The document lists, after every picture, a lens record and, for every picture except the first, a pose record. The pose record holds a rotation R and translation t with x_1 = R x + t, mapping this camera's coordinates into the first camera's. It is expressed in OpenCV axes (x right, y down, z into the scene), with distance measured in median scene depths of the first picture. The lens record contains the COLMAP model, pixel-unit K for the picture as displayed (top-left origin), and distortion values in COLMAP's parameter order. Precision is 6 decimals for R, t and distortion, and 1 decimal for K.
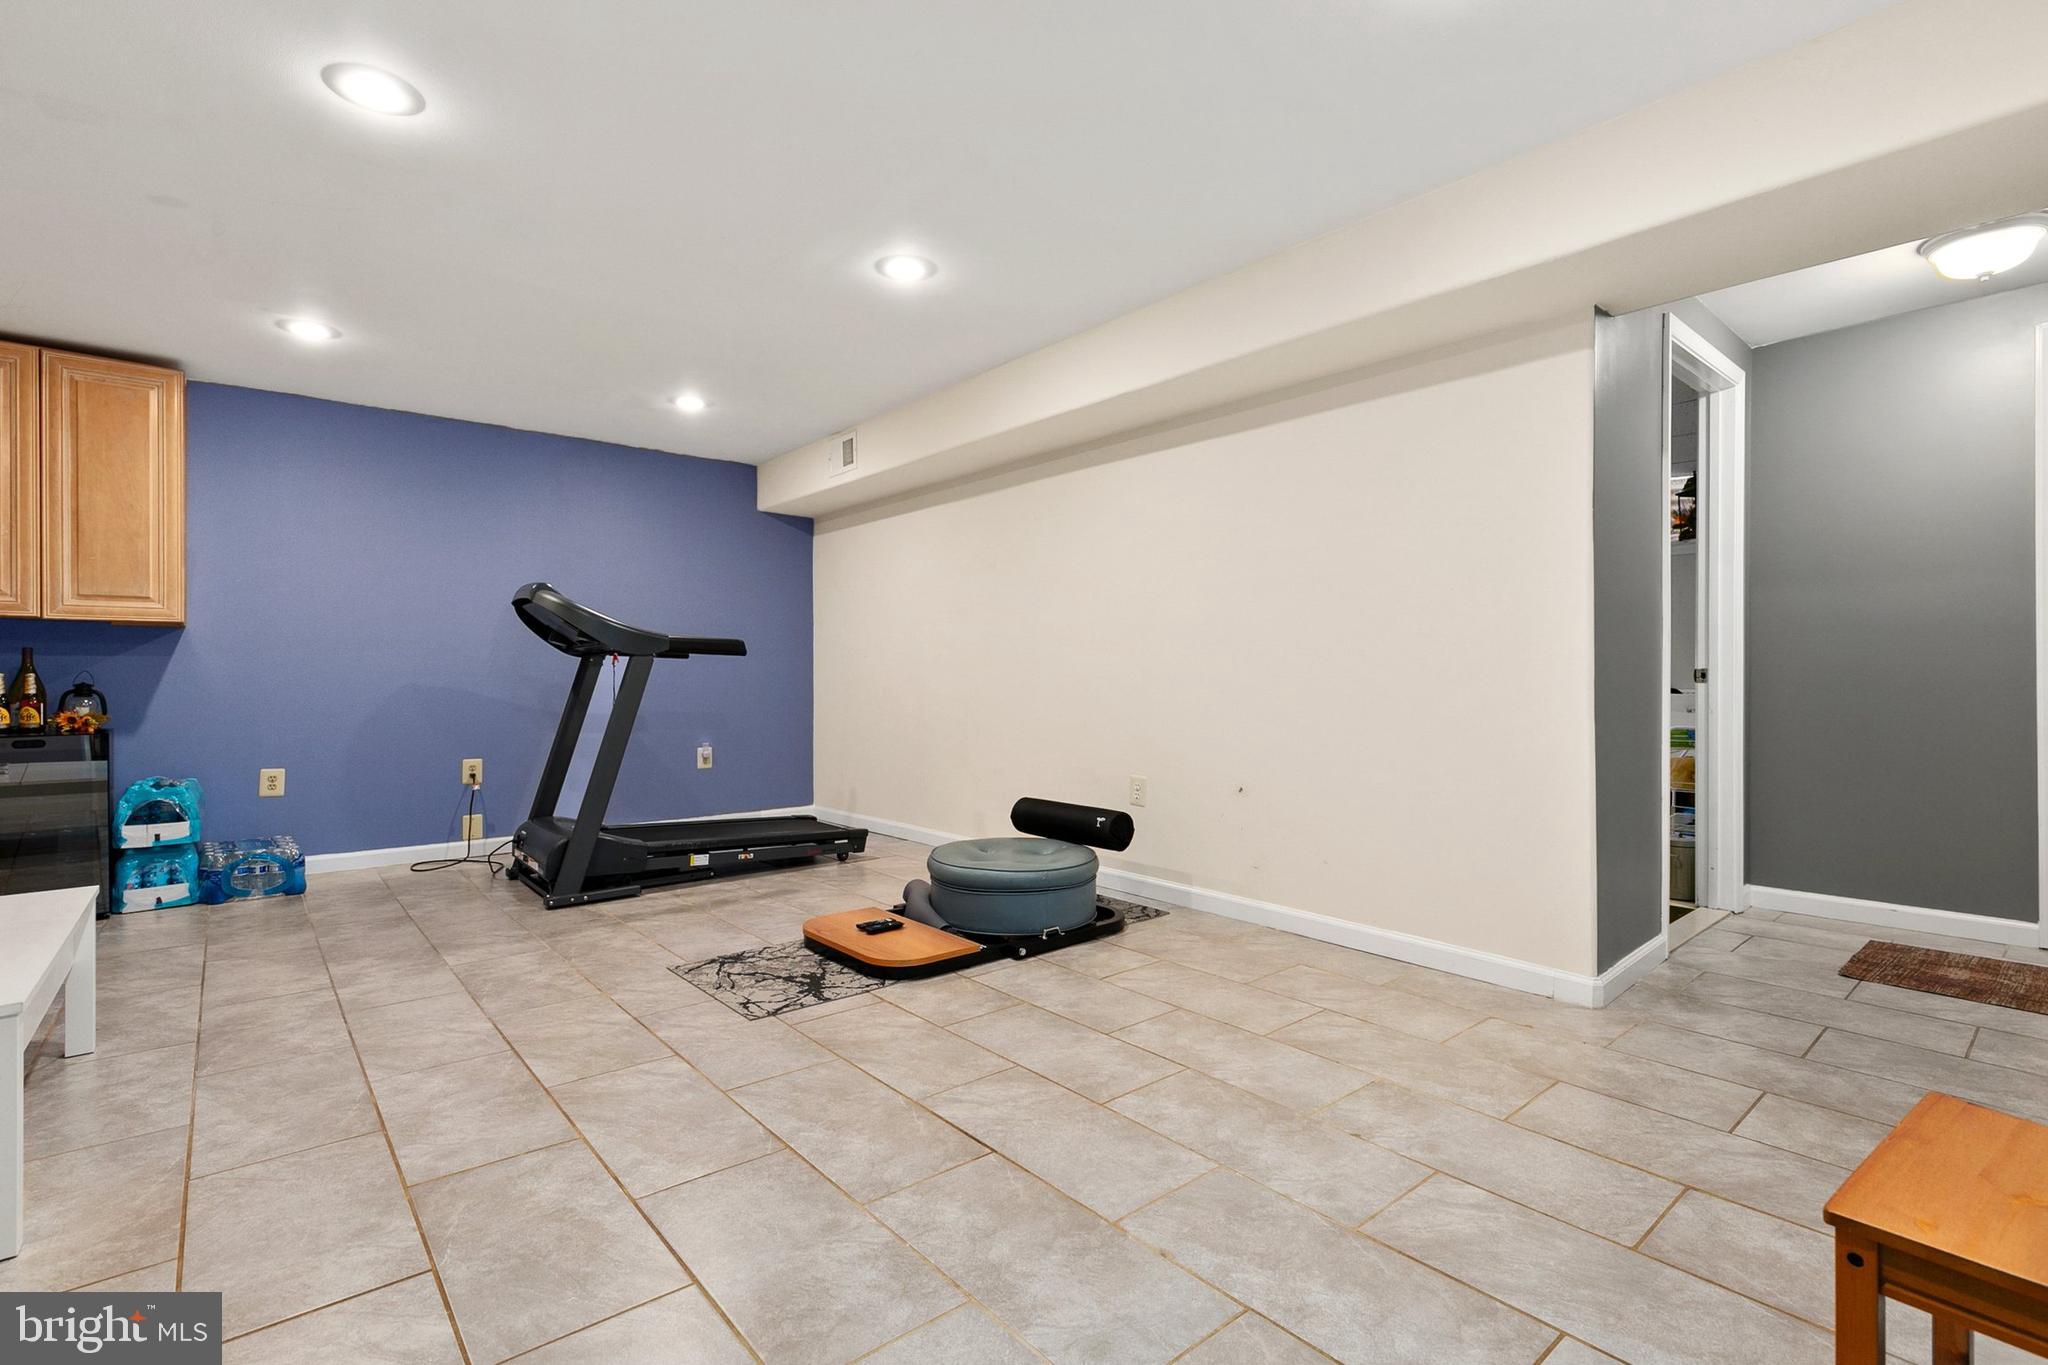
lens RADIAL K [[928.2, 0, 1014.9], [0, 928.2, 695.5], [0, 0, 1]] dist [0.005073, -0.000789]
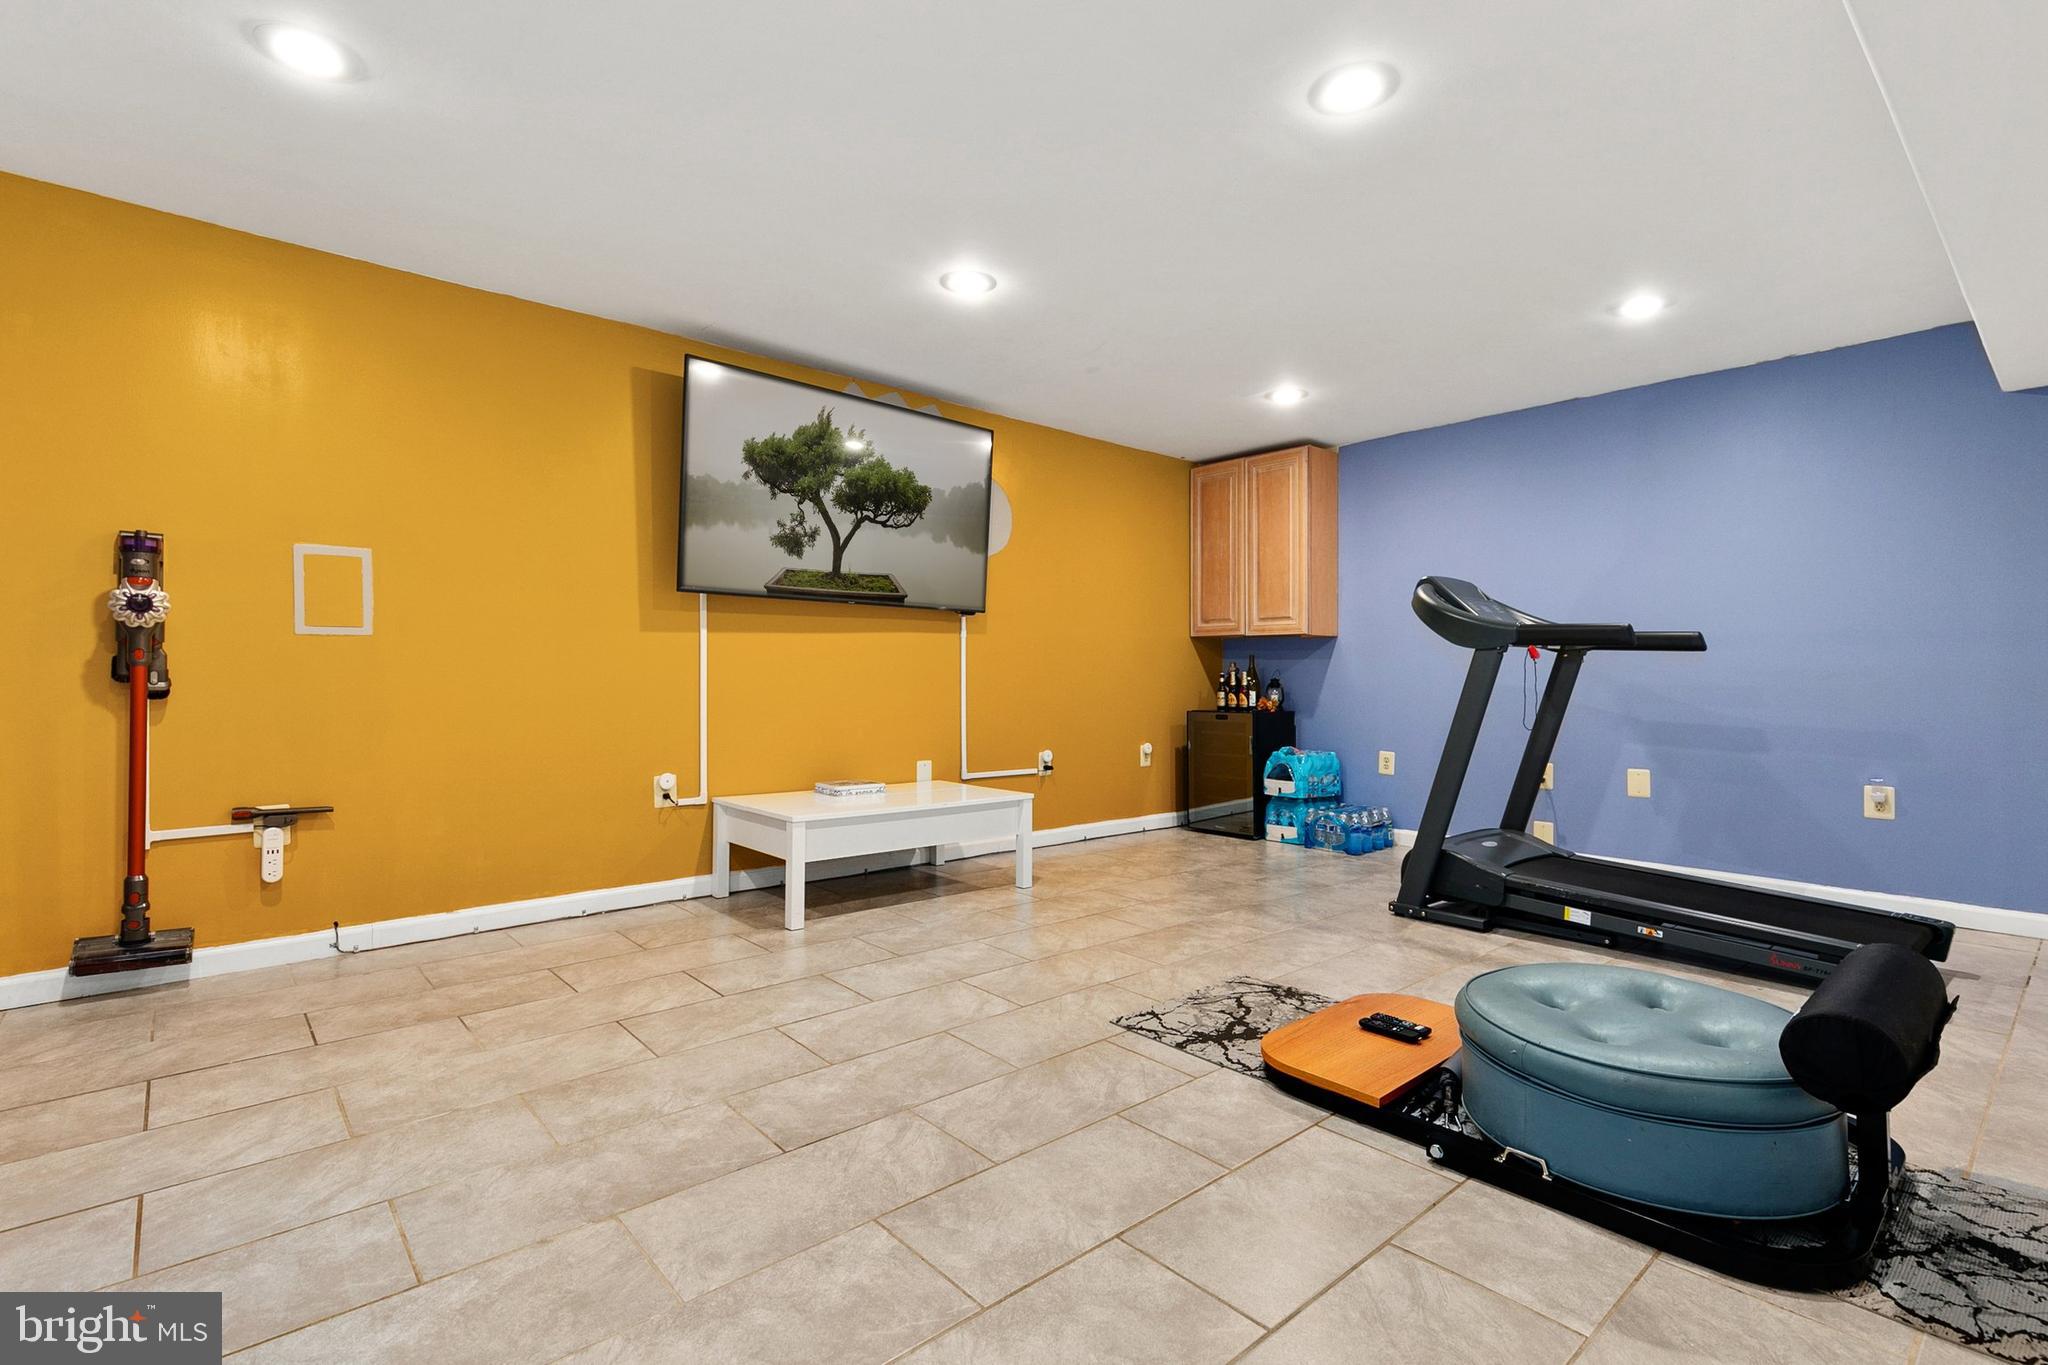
lens RADIAL K [[928.2, 0, 1014.9], [0, 928.2, 695.5], [0, 0, 1]] dist [0.005073, -0.000789]
pose [[0.034804, 0.024539, -0.999093, 0.622499], [-0.026559, 0.999368, 0.023620, -0.014992], [0.999041, 0.025713, 0.035434, 0.776047]]
